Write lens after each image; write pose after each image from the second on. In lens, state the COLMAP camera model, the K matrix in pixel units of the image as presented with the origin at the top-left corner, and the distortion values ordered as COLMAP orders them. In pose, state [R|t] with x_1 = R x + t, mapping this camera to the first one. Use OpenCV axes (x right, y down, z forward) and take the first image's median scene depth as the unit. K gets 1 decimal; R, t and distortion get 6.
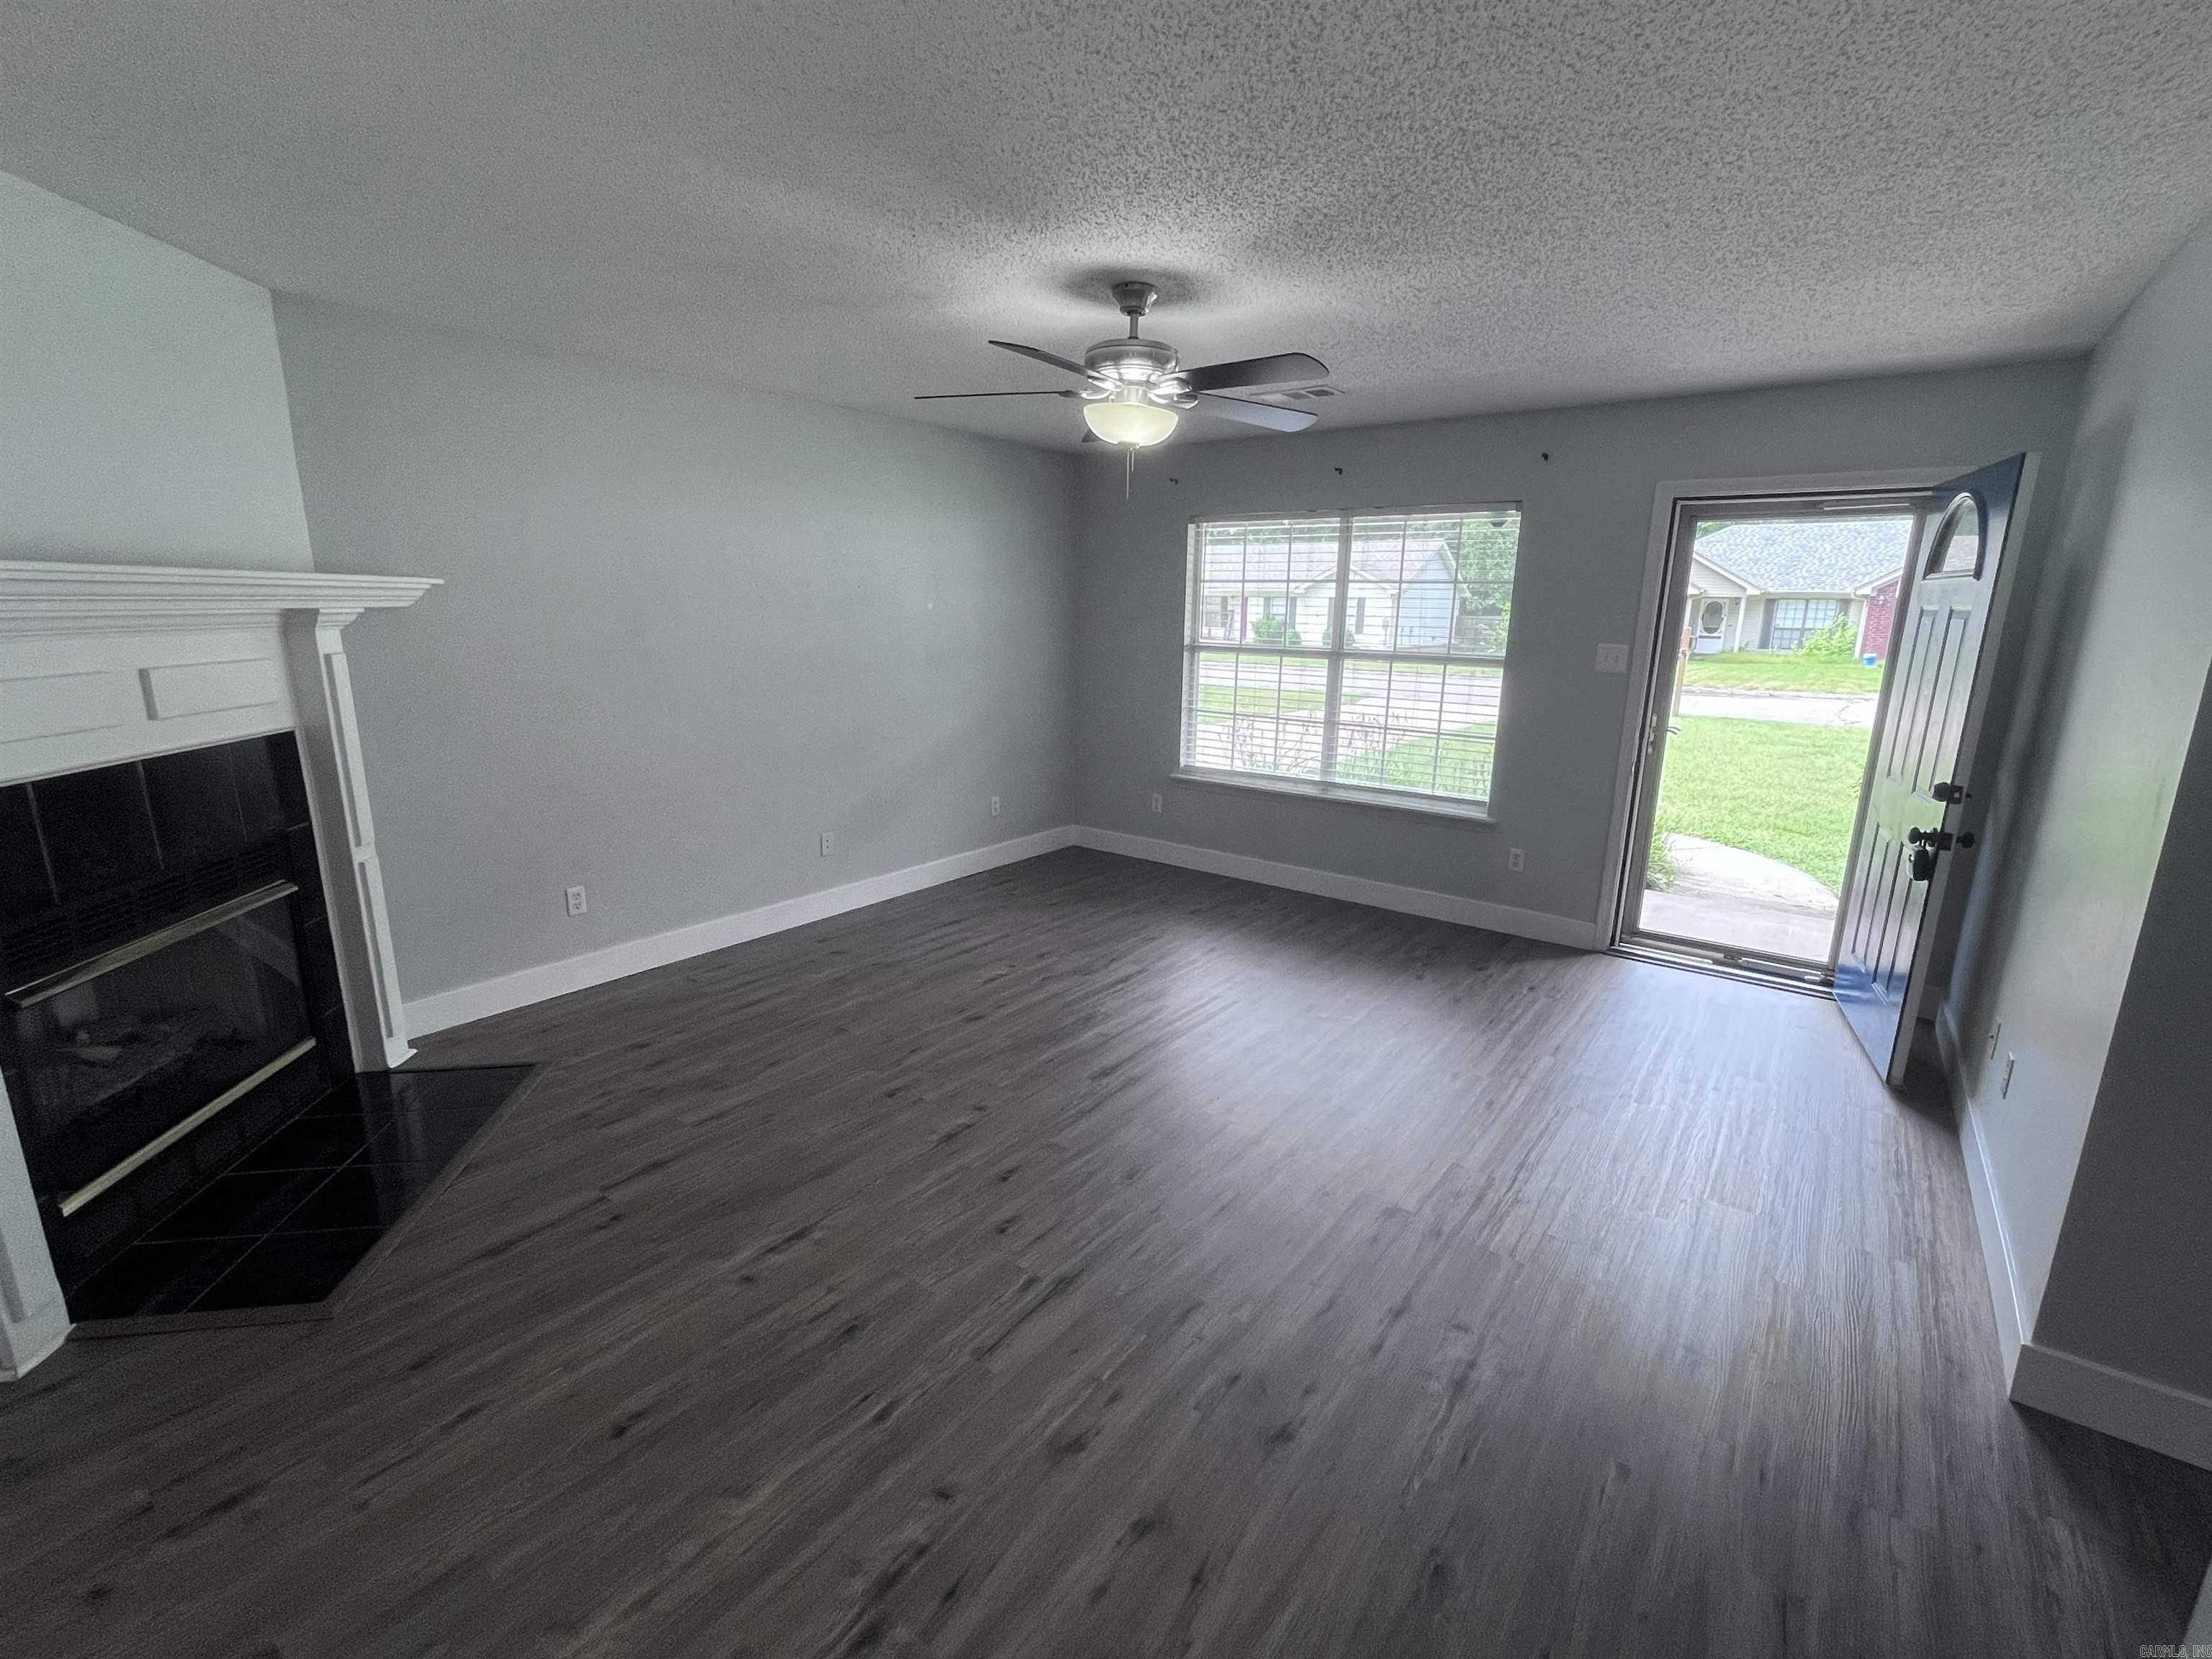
lens RADIAL K [[974.2, 0, 1108.4], [0, 974.2, 831.6], [0, 0, 1]] dist [0.000126, -0.001182]
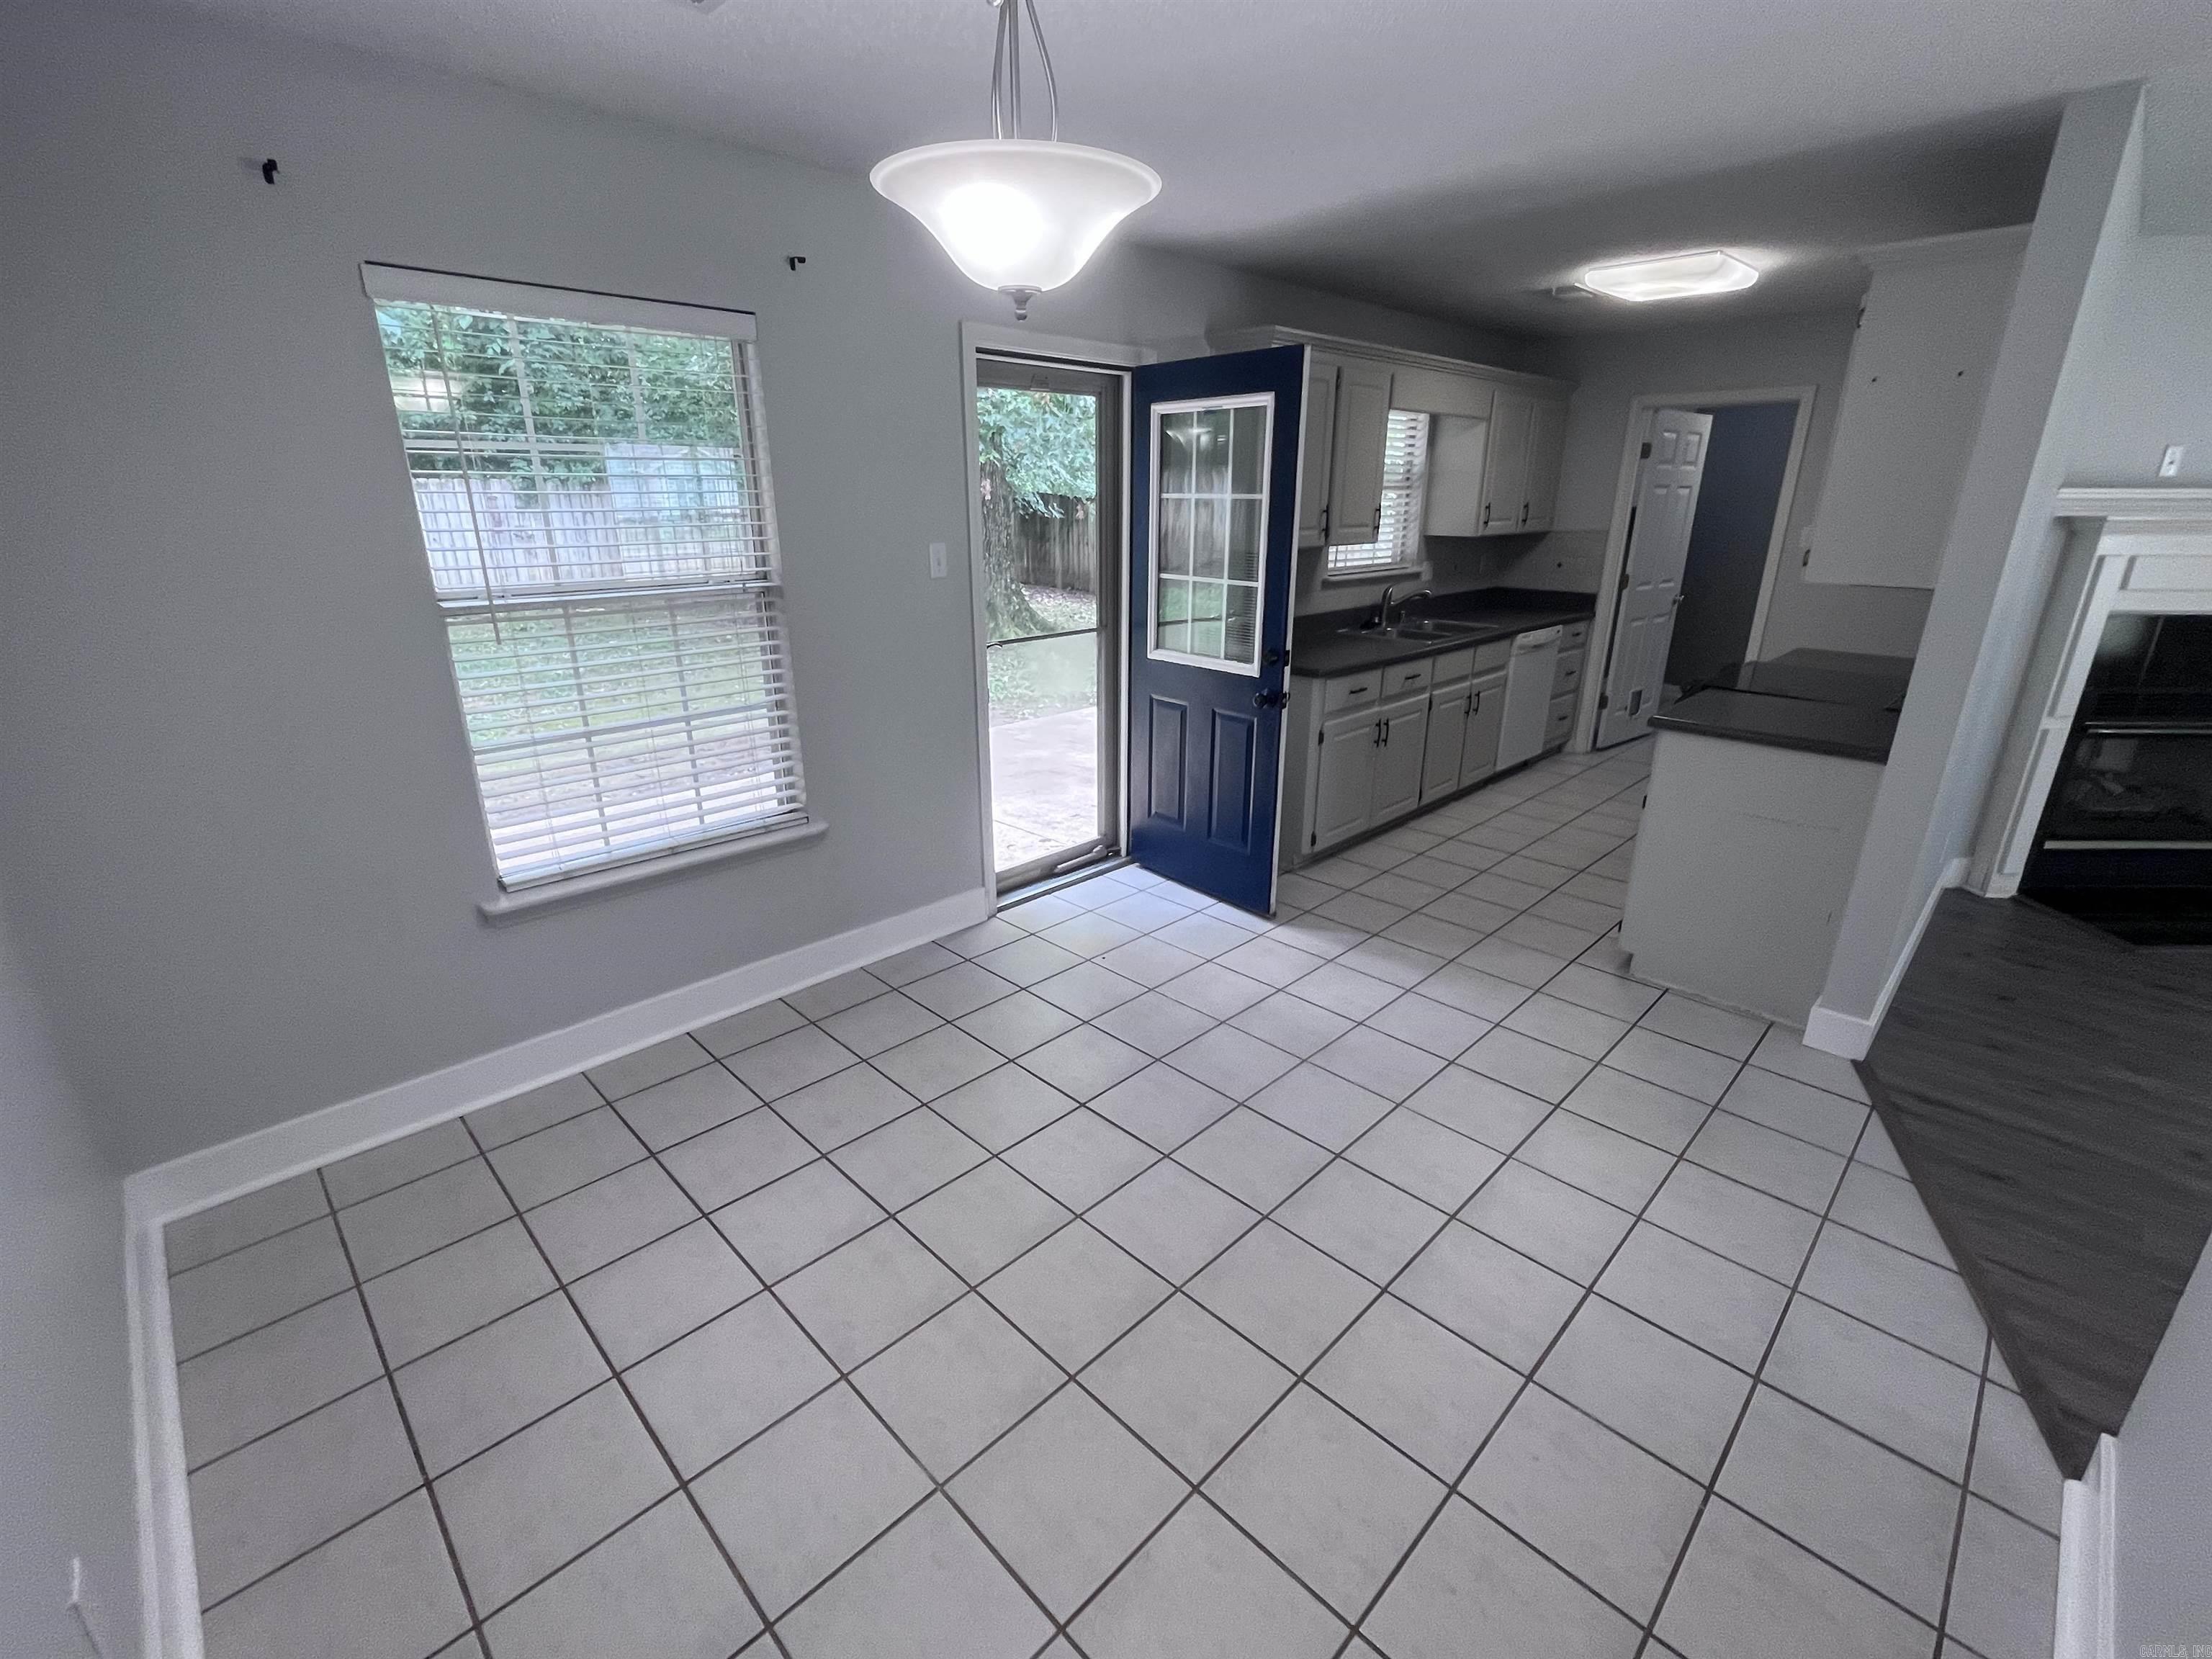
lens RADIAL K [[974.2, 0, 1107.7], [0, 974.2, 829.7], [0, 0, 1]] dist [0.000126, -0.001182]
pose [[-0.135566, 0.313418, -0.939889, 0.673975], [-0.232984, 0.911960, 0.337709, 0.109811], [0.962985, 0.264761, -0.050609, -0.476388]]
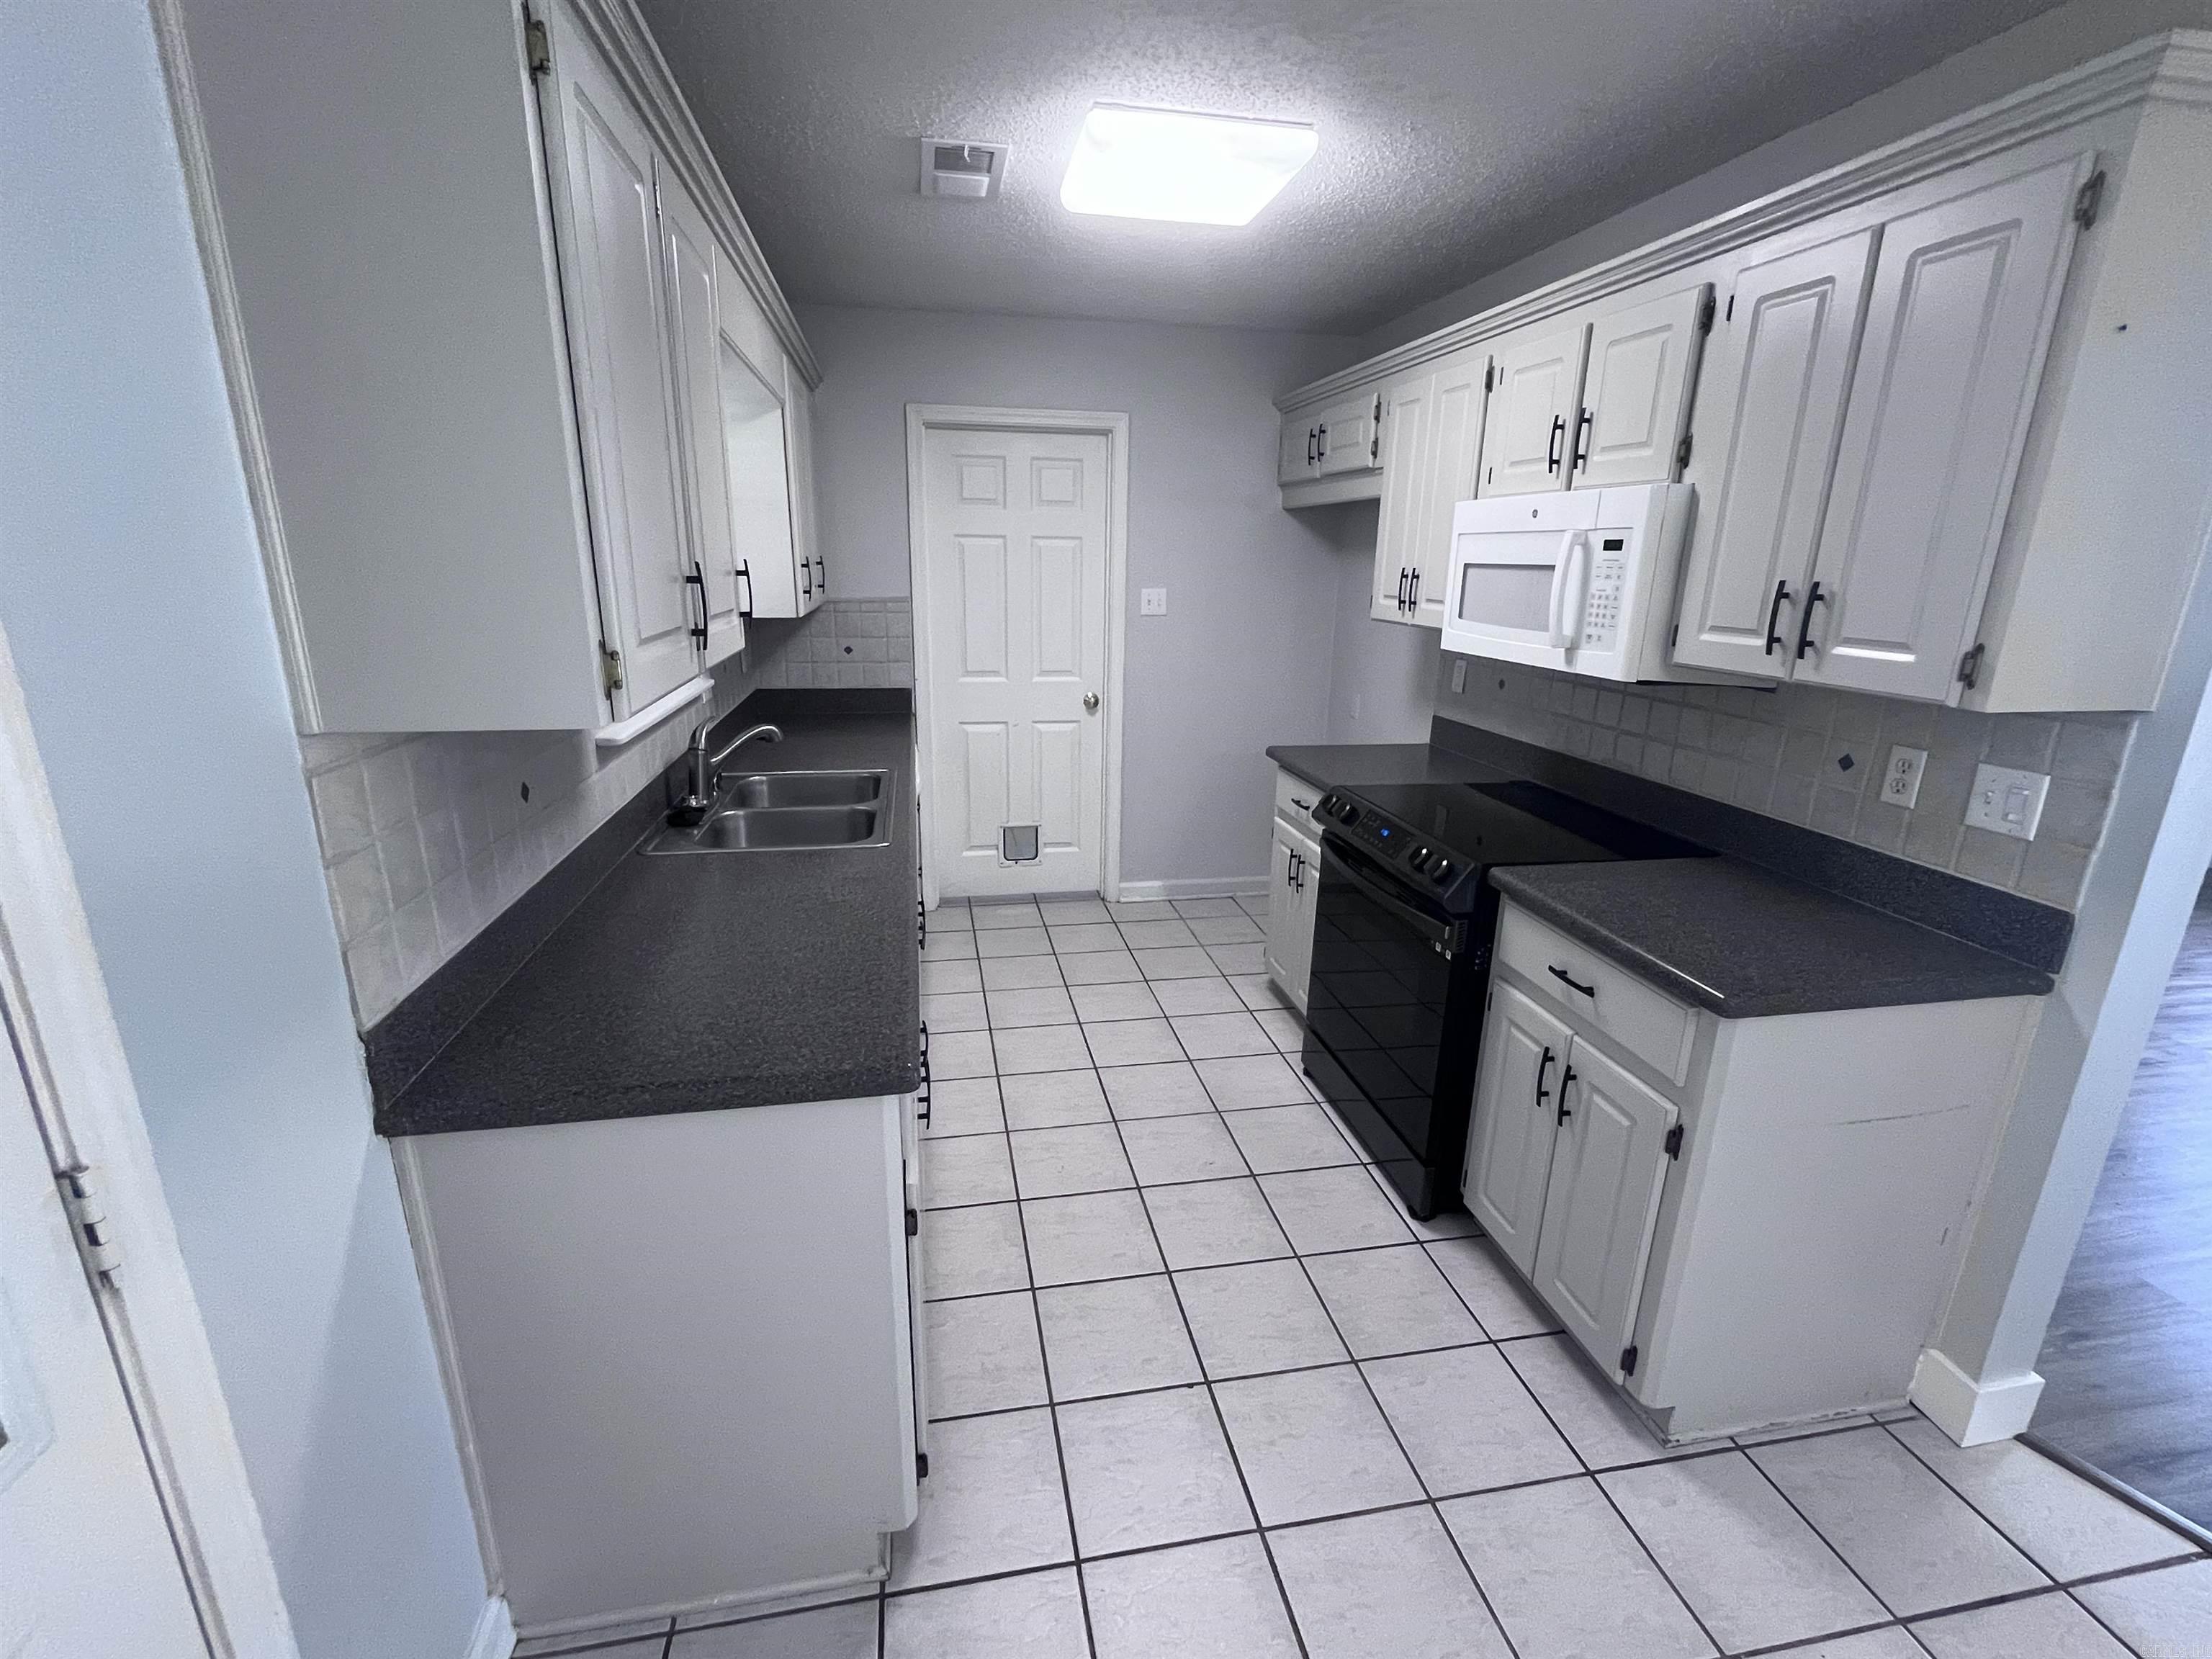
lens RADIAL K [[974.2, 0, 1100.1], [0, 974.2, 829.3], [0, 0, 1]] dist [0.000126, -0.001182]
pose [[0.741287, 0.182334, -0.645947, -0.358888], [-0.163362, 0.982466, 0.089851, 0.137420], [0.651004, 0.038918, 0.758076, -0.598129]]
